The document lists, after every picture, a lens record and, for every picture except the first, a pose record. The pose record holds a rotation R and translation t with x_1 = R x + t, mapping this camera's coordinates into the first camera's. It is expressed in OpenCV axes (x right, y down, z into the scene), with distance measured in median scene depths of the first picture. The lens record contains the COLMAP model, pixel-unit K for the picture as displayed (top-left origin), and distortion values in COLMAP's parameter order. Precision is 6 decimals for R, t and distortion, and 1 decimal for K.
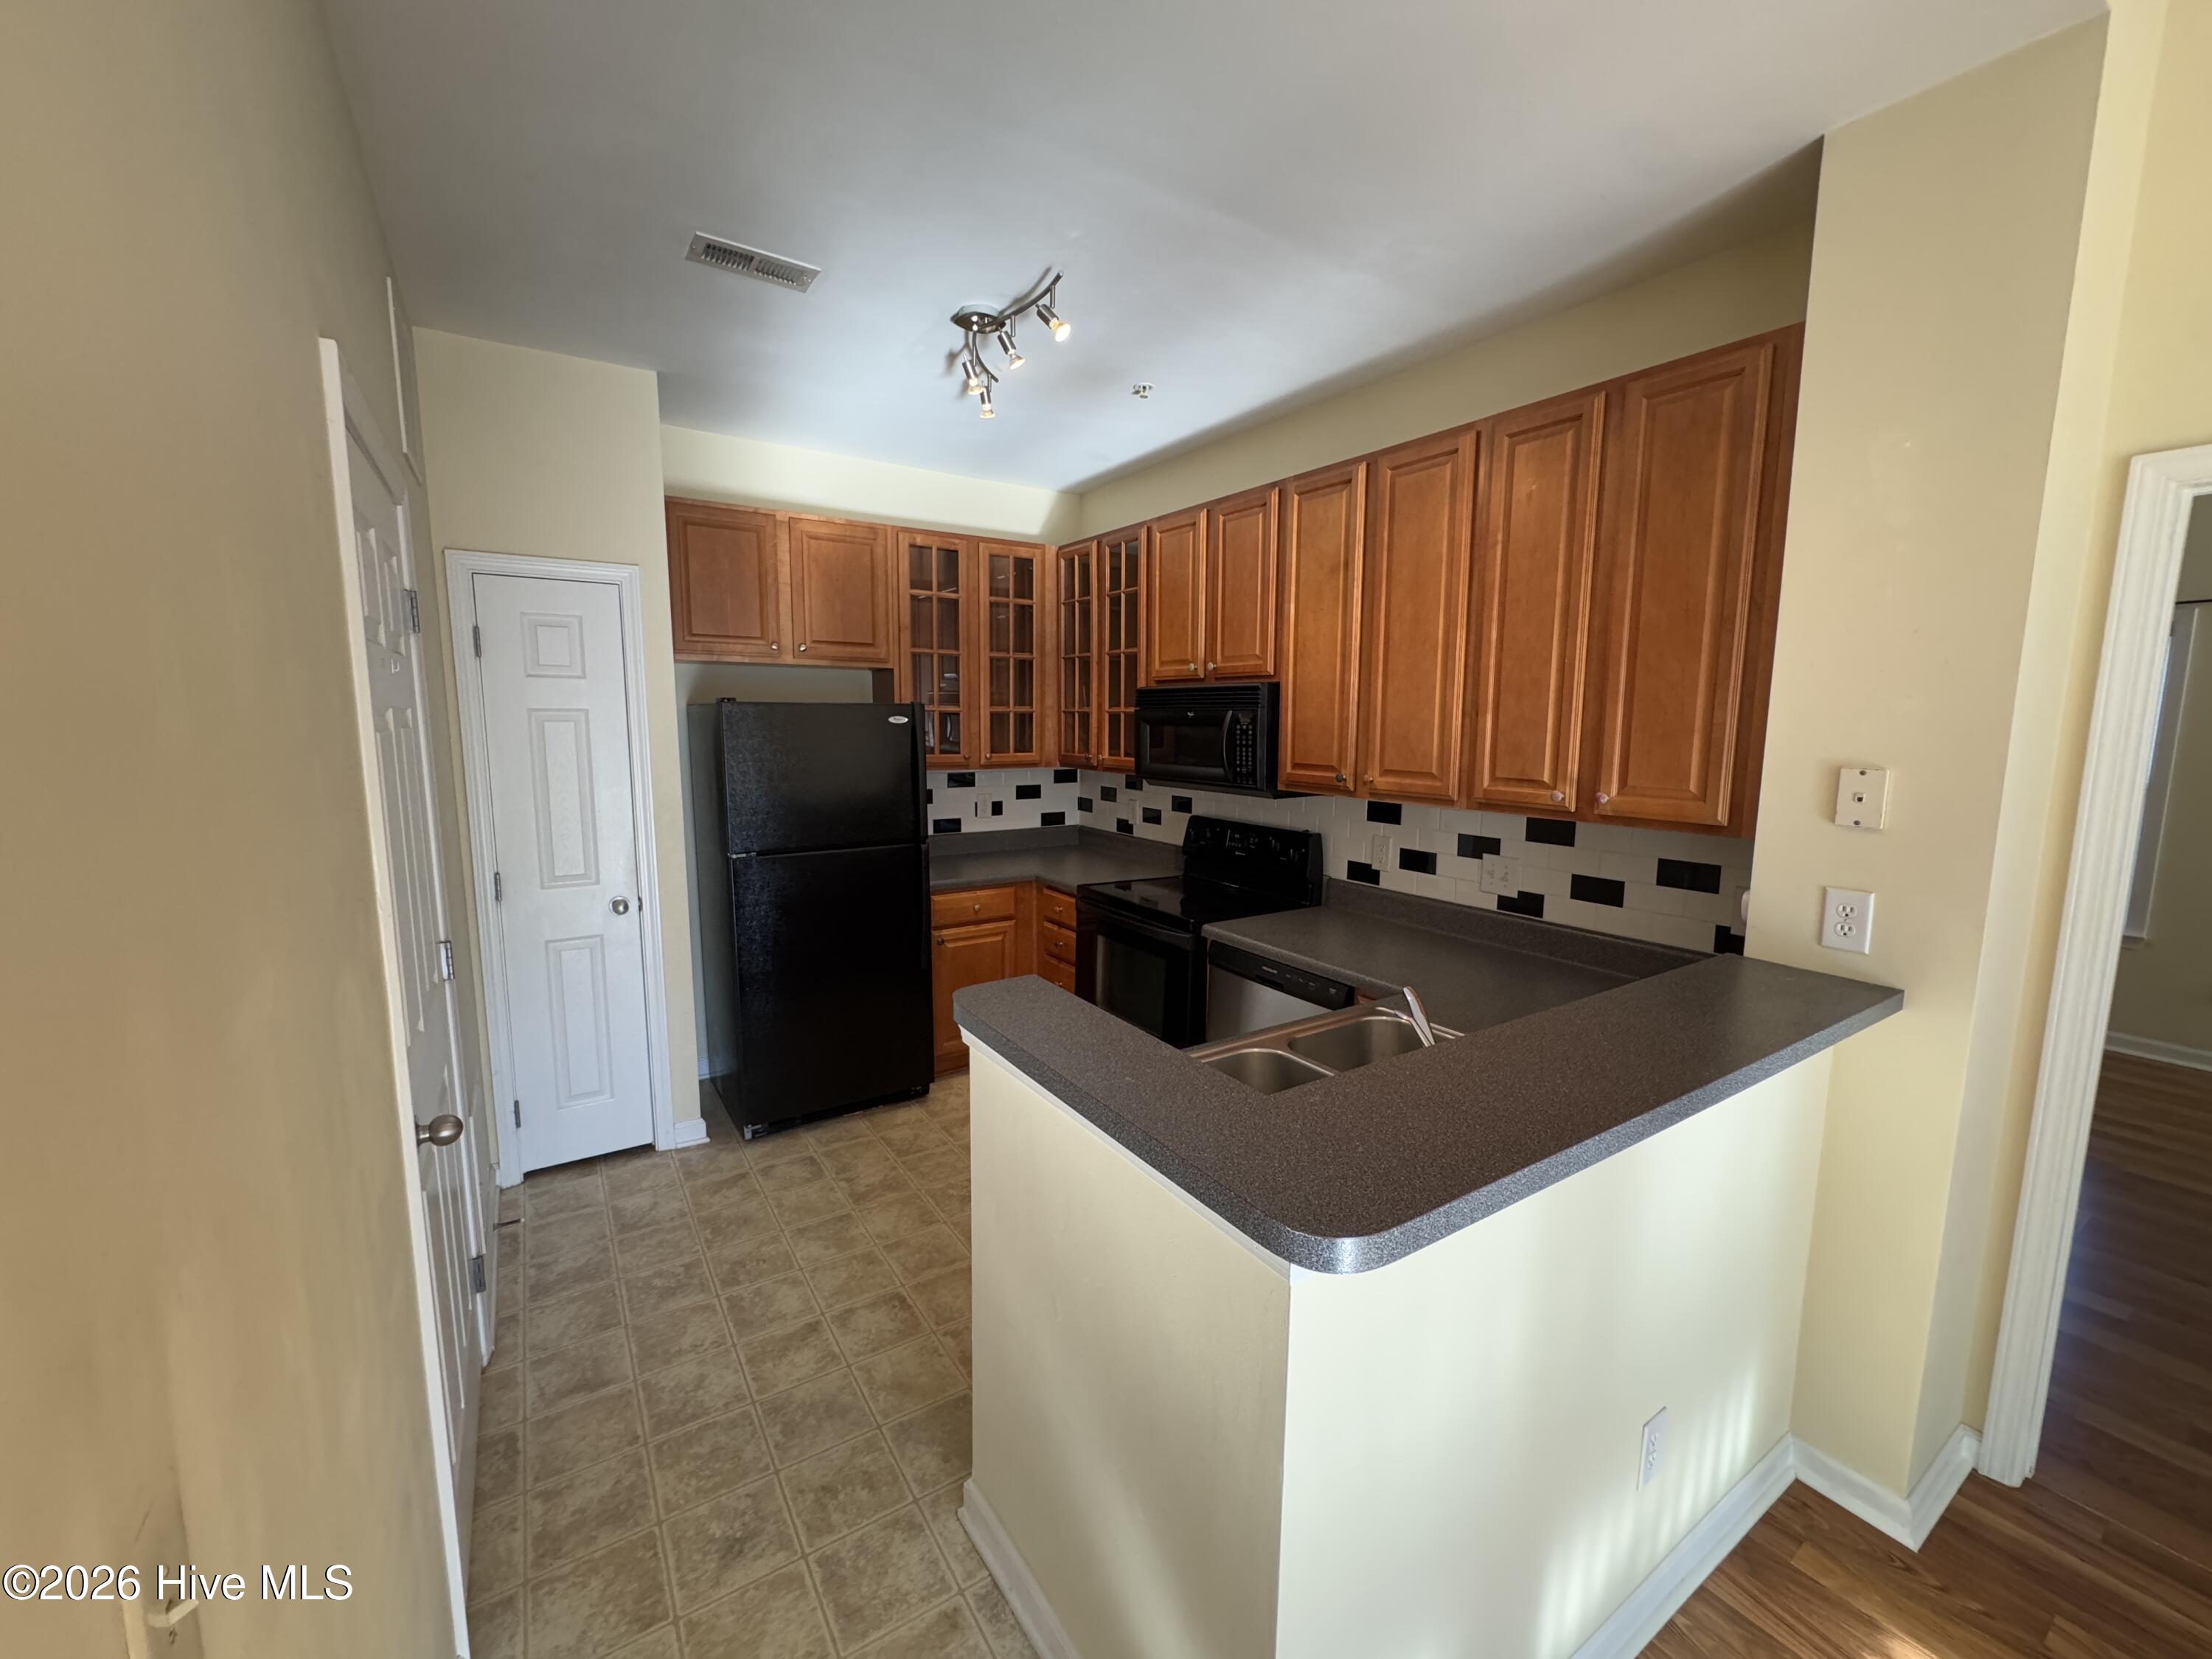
lens RADIAL K [[882.0, 0, 1106.0], [0, 882.0, 829.5], [0, 0, 1]] dist [-0.002799, -0.000262]
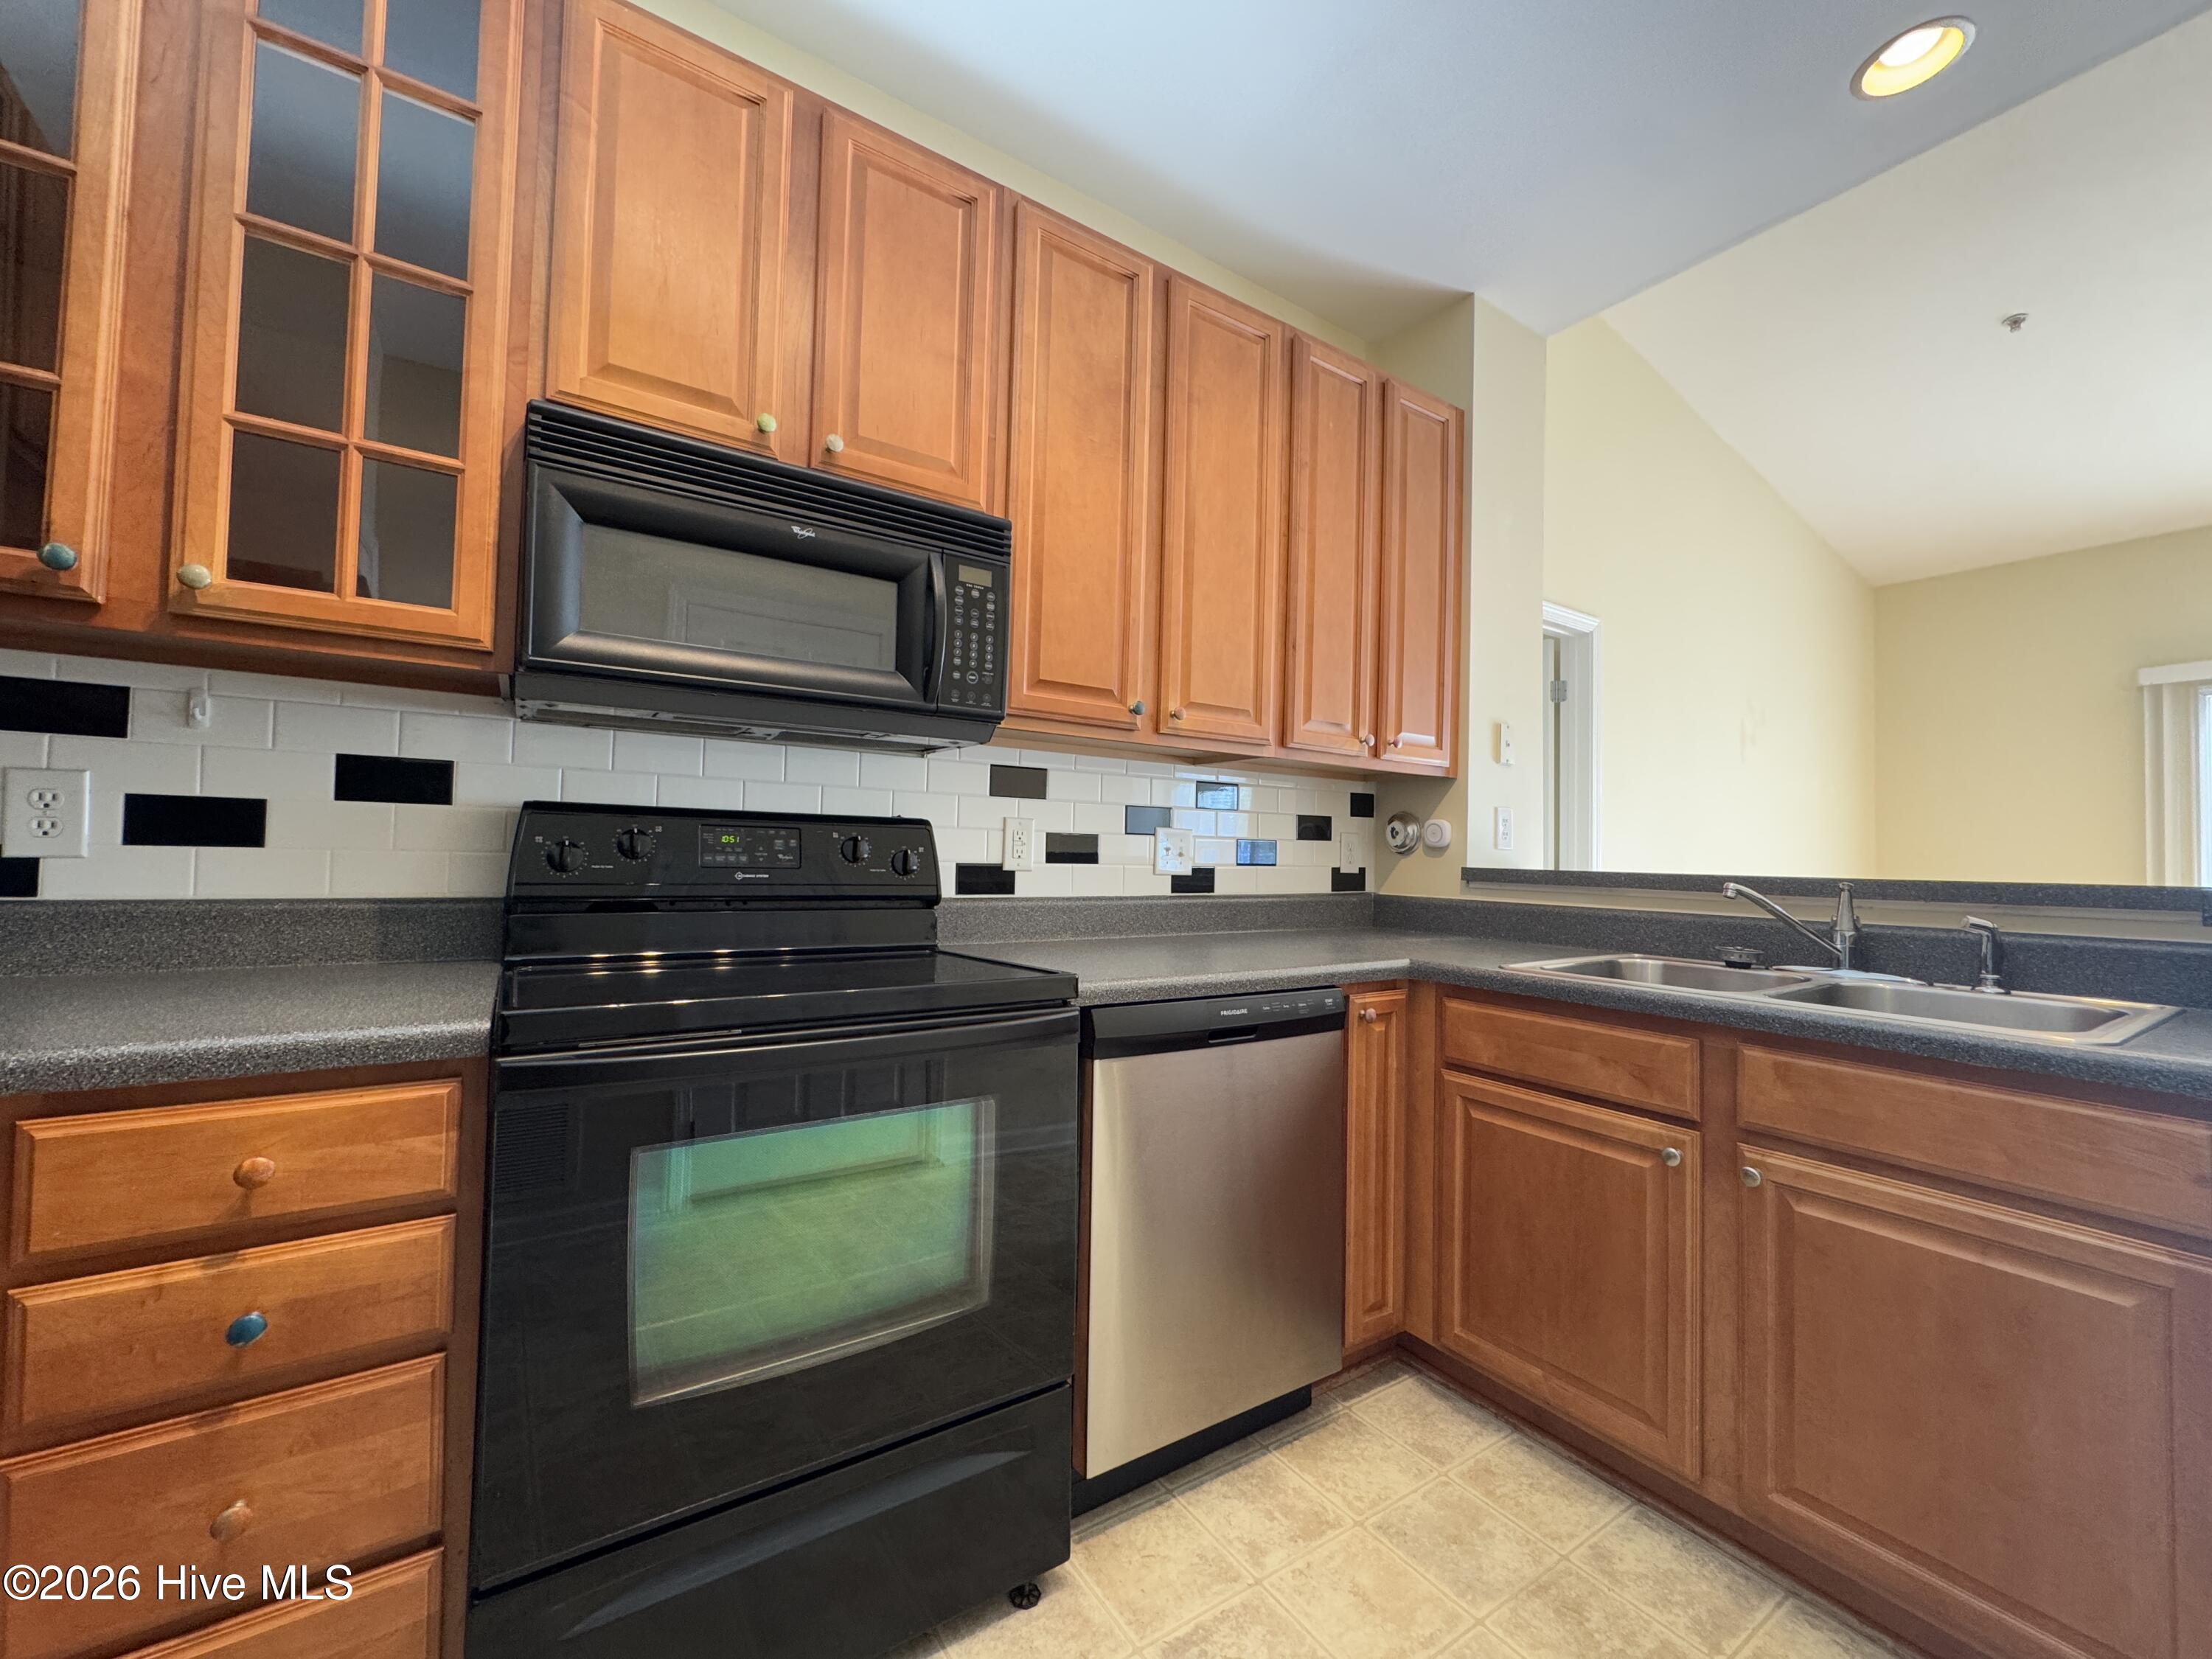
lens RADIAL K [[882.0, 0, 1106.0], [0, 882.0, 829.5], [0, 0, 1]] dist [-0.002799, -0.000262]
pose [[-0.003224, 0.025447, 0.999671, -0.350145], [0.106863, 0.993960, -0.024957, 0.039900], [-0.994269, 0.106747, -0.005924, 0.948000]]
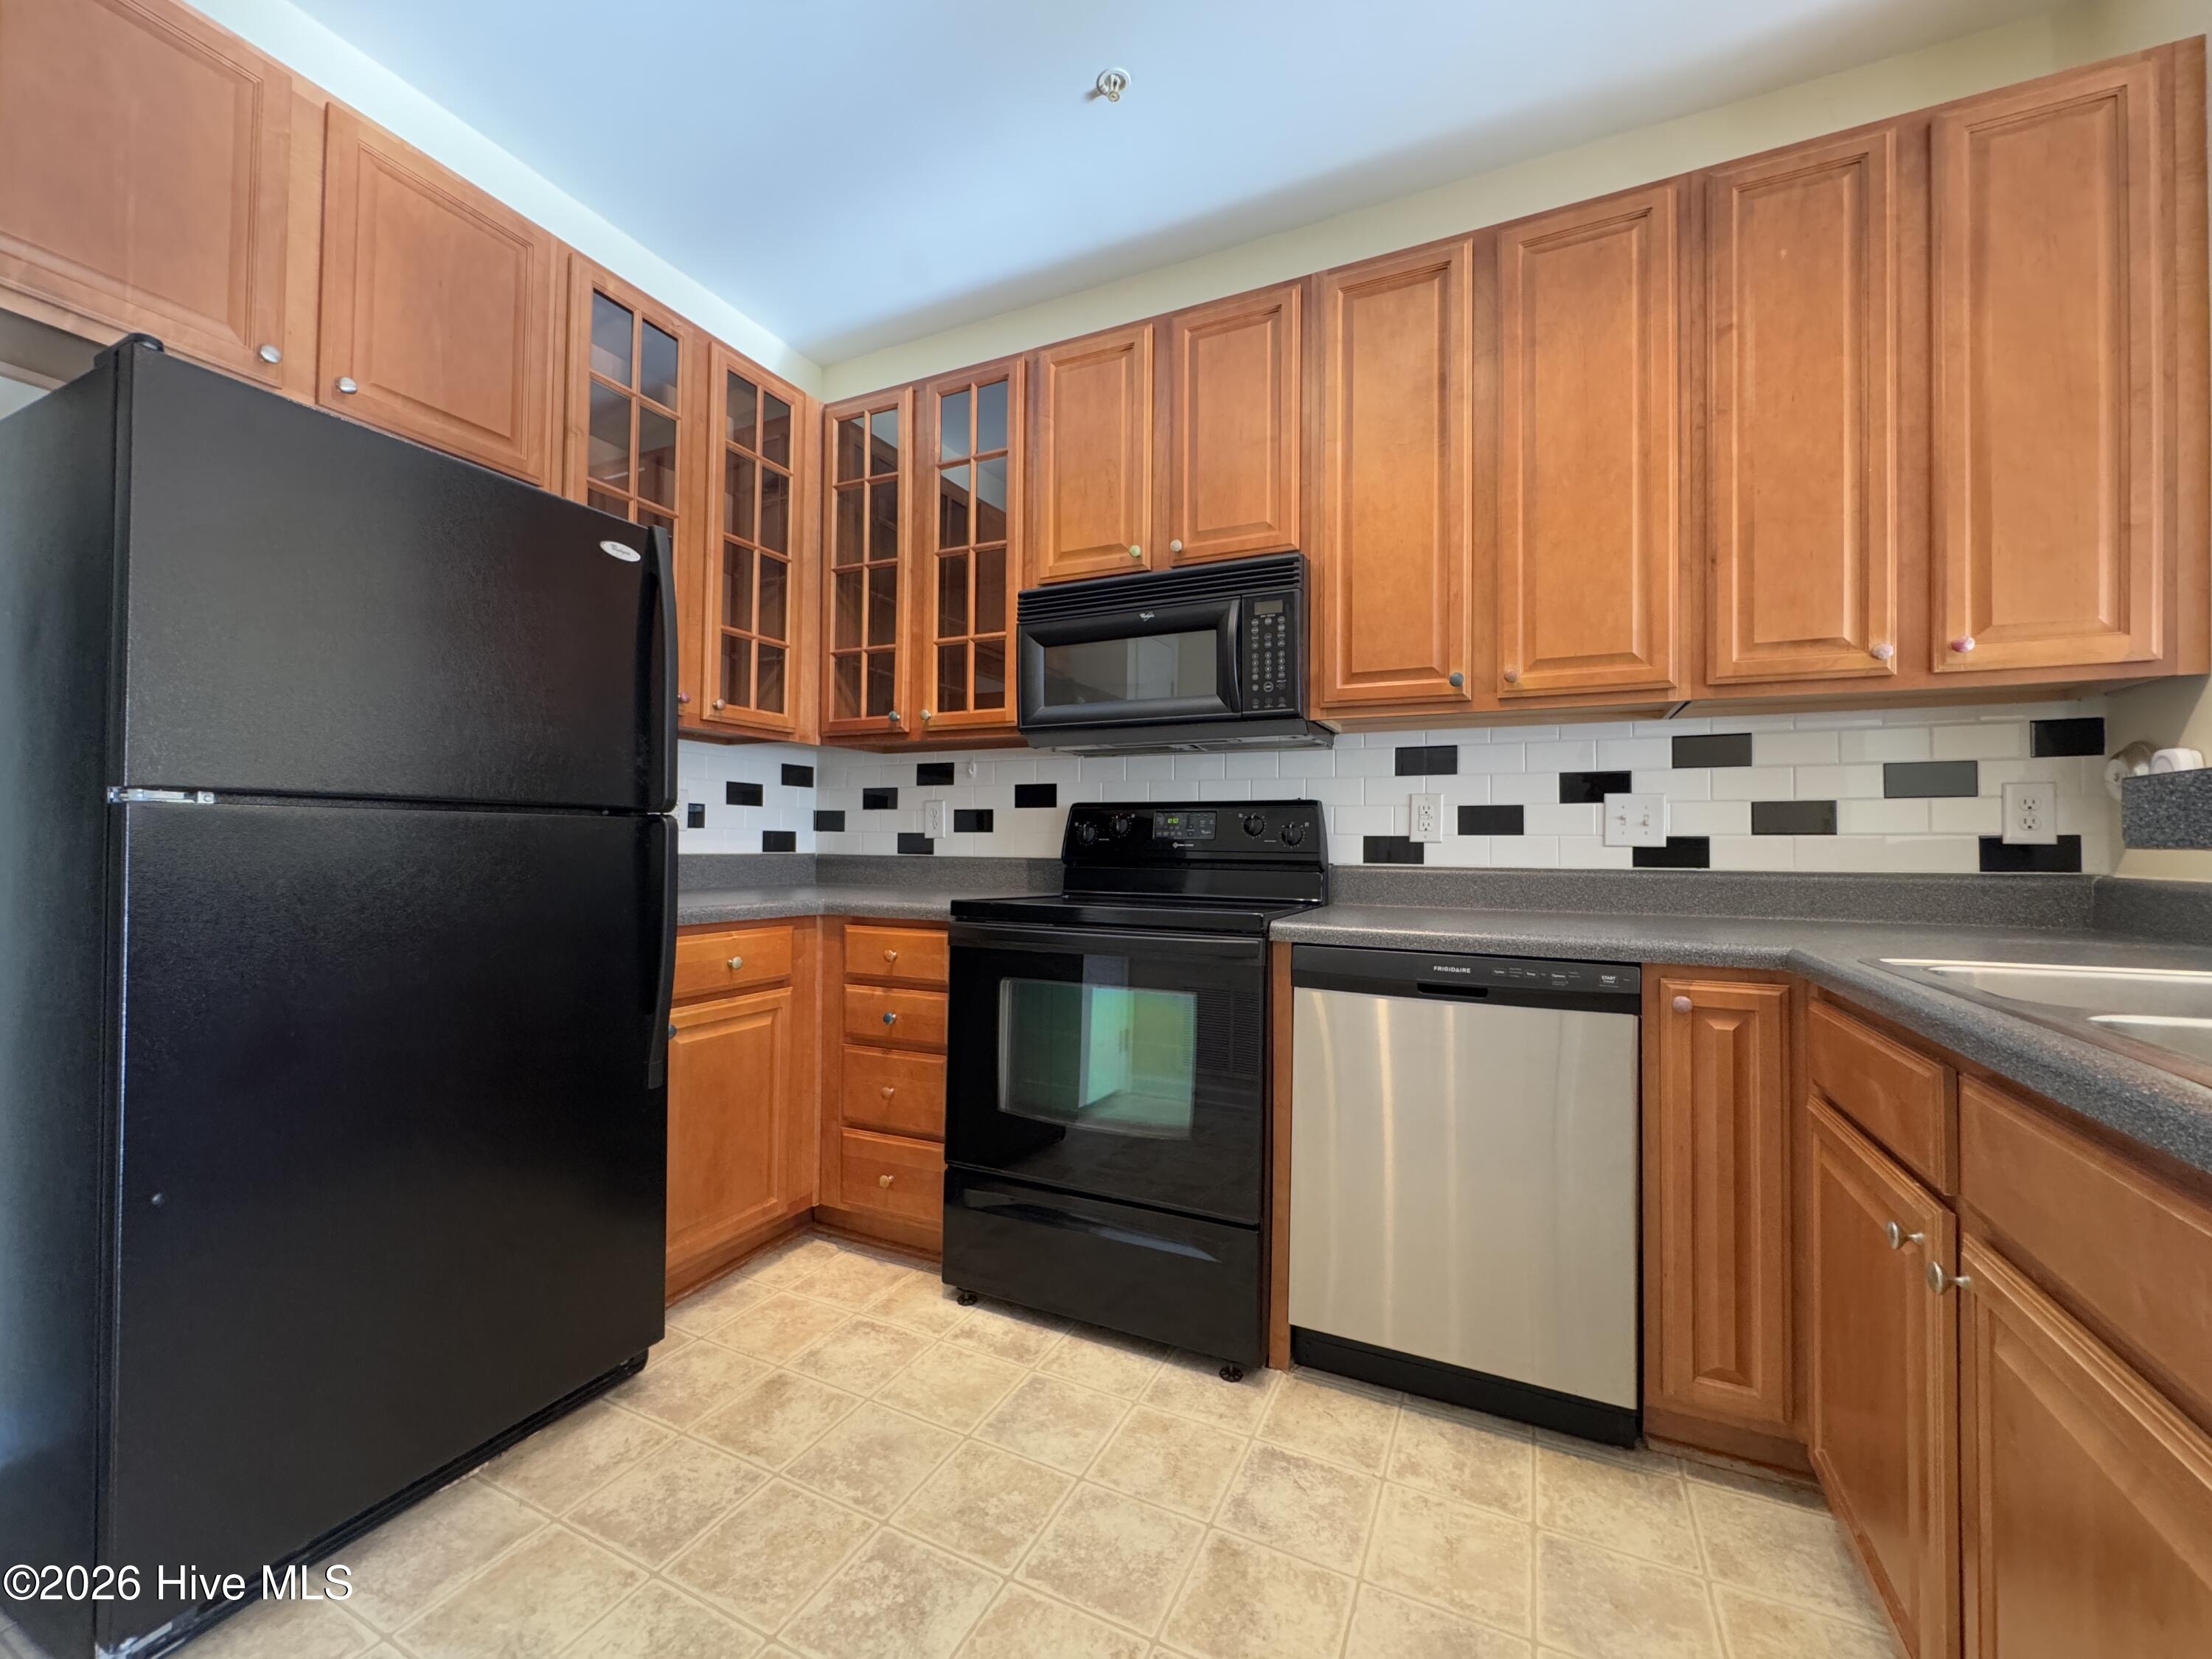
lens RADIAL K [[882.0, 0, 1106.0], [0, 882.0, 829.5], [0, 0, 1]] dist [-0.002799, -0.000262]
pose [[0.856903, 0.010606, 0.515369, -0.281558], [0.062738, 0.990210, -0.124693, 0.110581], [-0.511646, 0.139183, 0.847848, 0.533120]]
